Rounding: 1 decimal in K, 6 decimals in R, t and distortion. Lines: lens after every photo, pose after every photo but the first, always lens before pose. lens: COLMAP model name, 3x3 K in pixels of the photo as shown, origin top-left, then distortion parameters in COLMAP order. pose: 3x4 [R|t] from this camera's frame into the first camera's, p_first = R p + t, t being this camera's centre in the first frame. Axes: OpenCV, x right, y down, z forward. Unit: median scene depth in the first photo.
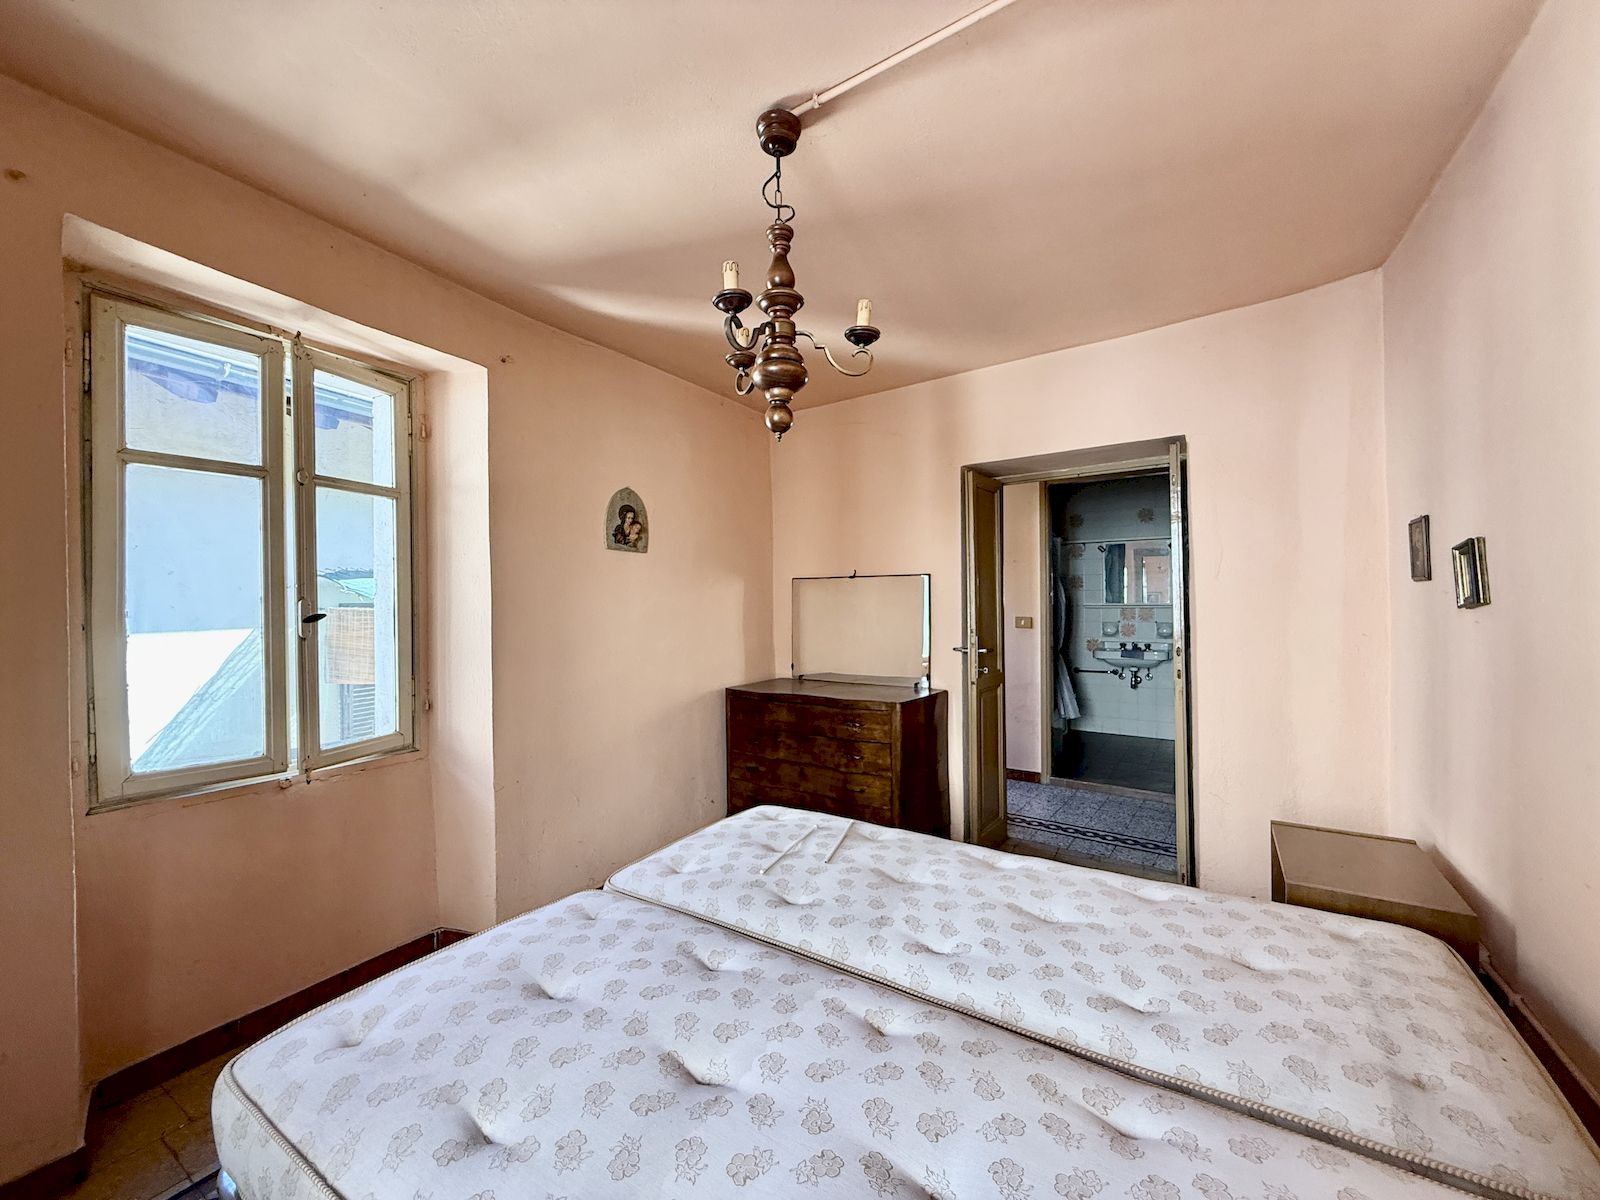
lens RADIAL K [[643.1, 0, 788.7], [0, 643.1, 588.9], [0, 0, 1]] dist [-0.000742, 0.000123]
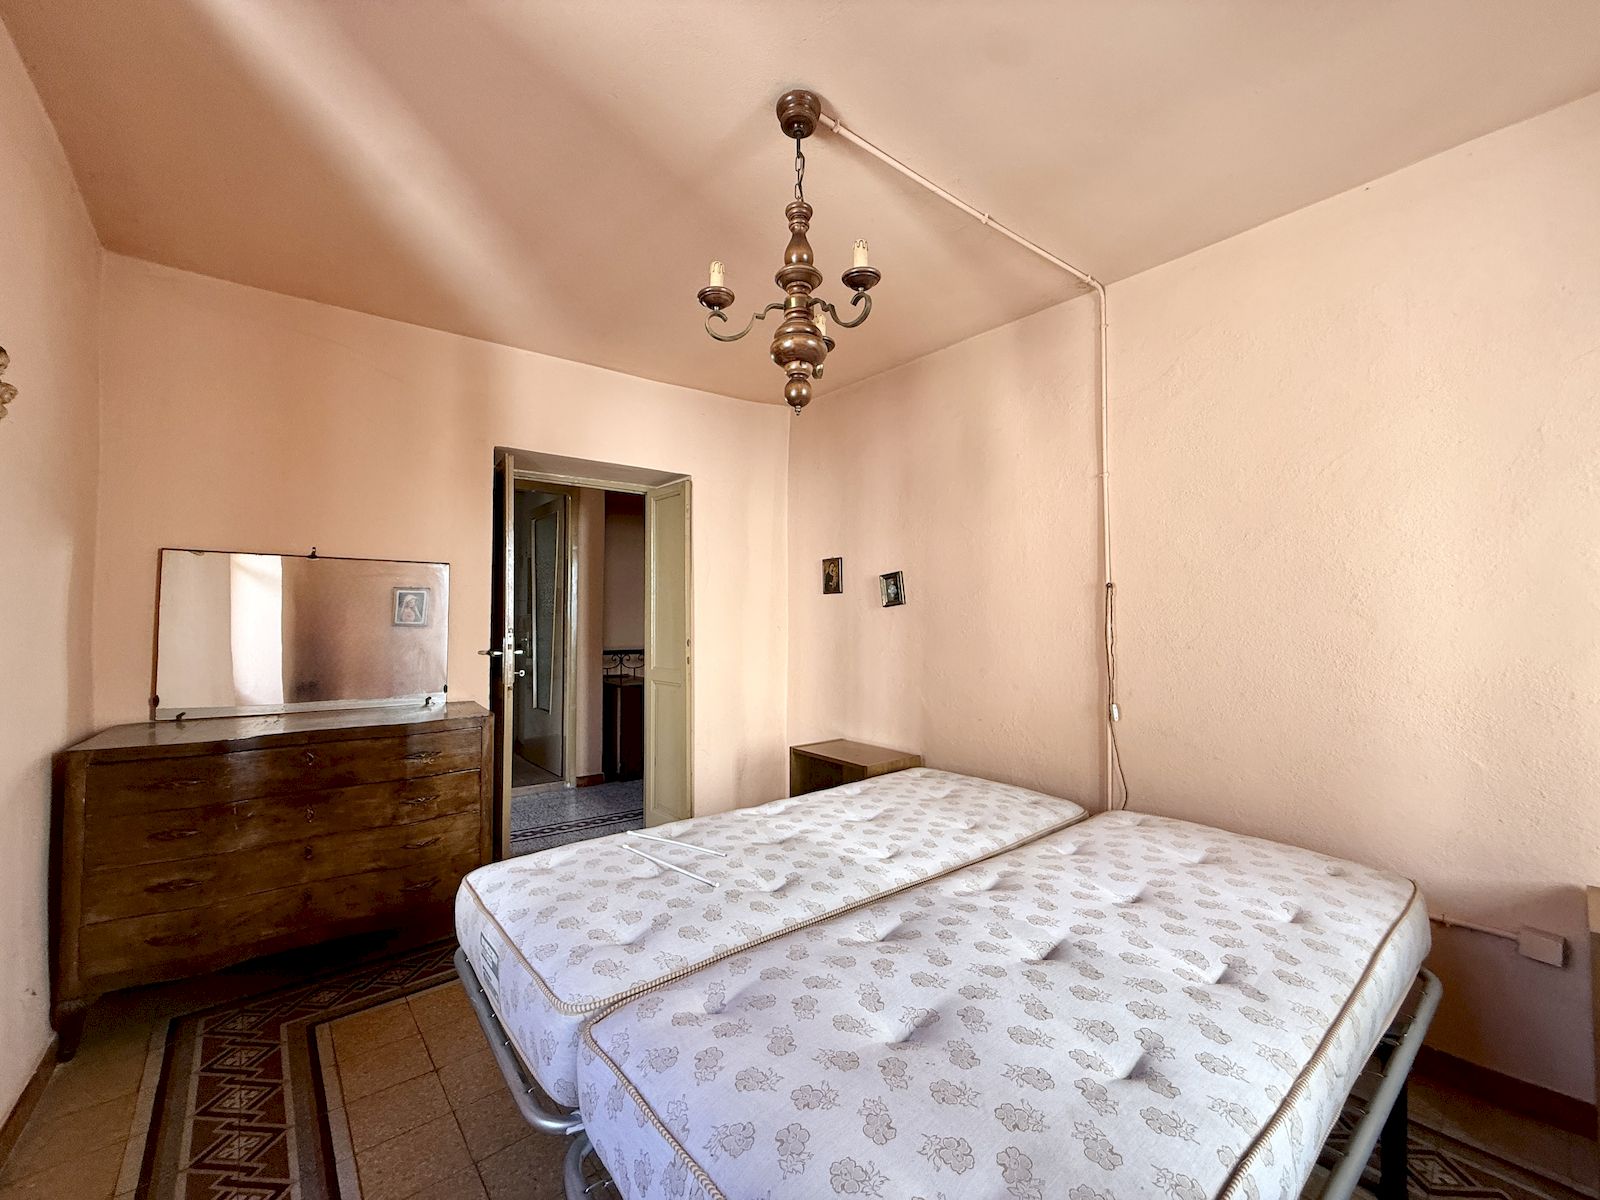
lens RADIAL K [[648.0, 0, 799.4], [0, 648.0, 589.8], [0, 0, 1]] dist [-0.000707, 0.000084]
pose [[0.292337, 0.058248, 0.954540, -0.945586], [-0.025755, 0.998261, -0.053028, 0.091698], [-0.955968, -0.009082, 0.293329, 0.693737]]
